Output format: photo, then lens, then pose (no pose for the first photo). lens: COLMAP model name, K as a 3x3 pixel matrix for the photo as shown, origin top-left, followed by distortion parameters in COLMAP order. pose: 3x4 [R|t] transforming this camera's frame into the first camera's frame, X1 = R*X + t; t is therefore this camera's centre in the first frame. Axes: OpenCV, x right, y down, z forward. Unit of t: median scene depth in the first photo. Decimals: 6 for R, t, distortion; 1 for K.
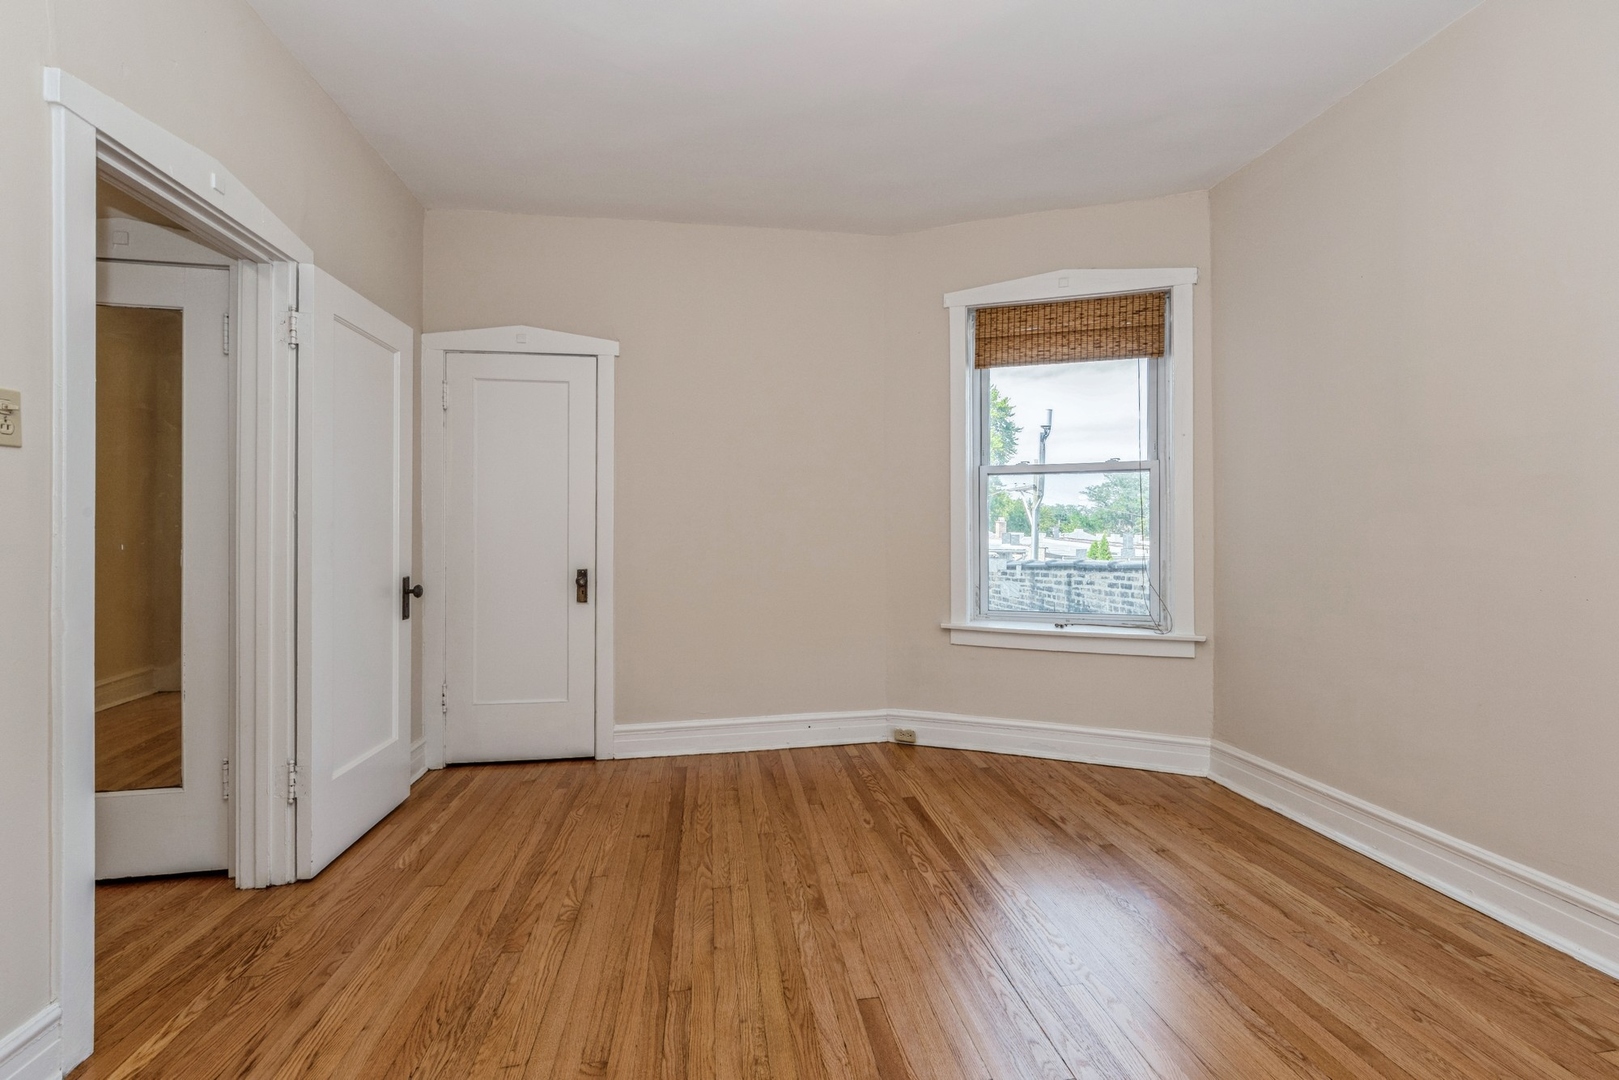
lens RADIAL K [[709.6, 0, 813.2], [0, 709.6, 524.5], [0, 0, 1]] dist [0.000250, -0.000014]
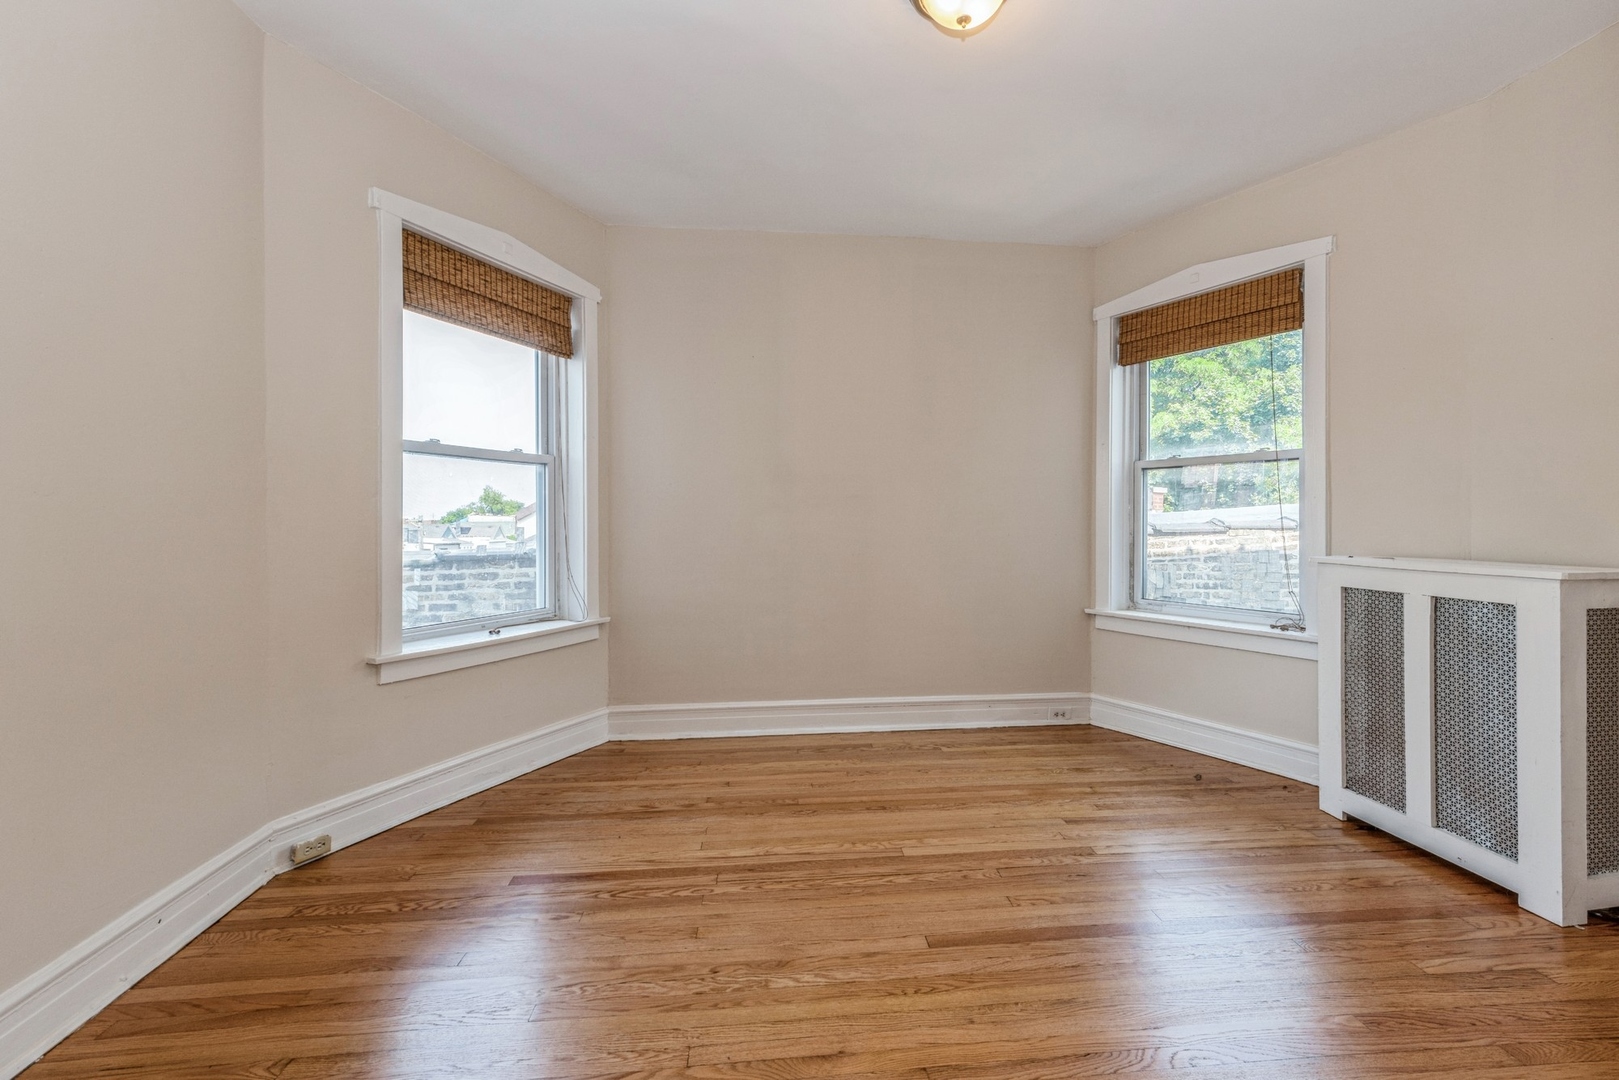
lens RADIAL K [[722.9, 0, 812.4], [0, 722.9, 519.0], [0, 0, 1]] dist [0.013843, 0.000141]
pose [[0.047276, 0.006047, 0.998864, -0.577067], [-0.006378, 0.999963, -0.005751, 0.004428], [-0.998861, -0.006099, 0.047313, 0.603771]]
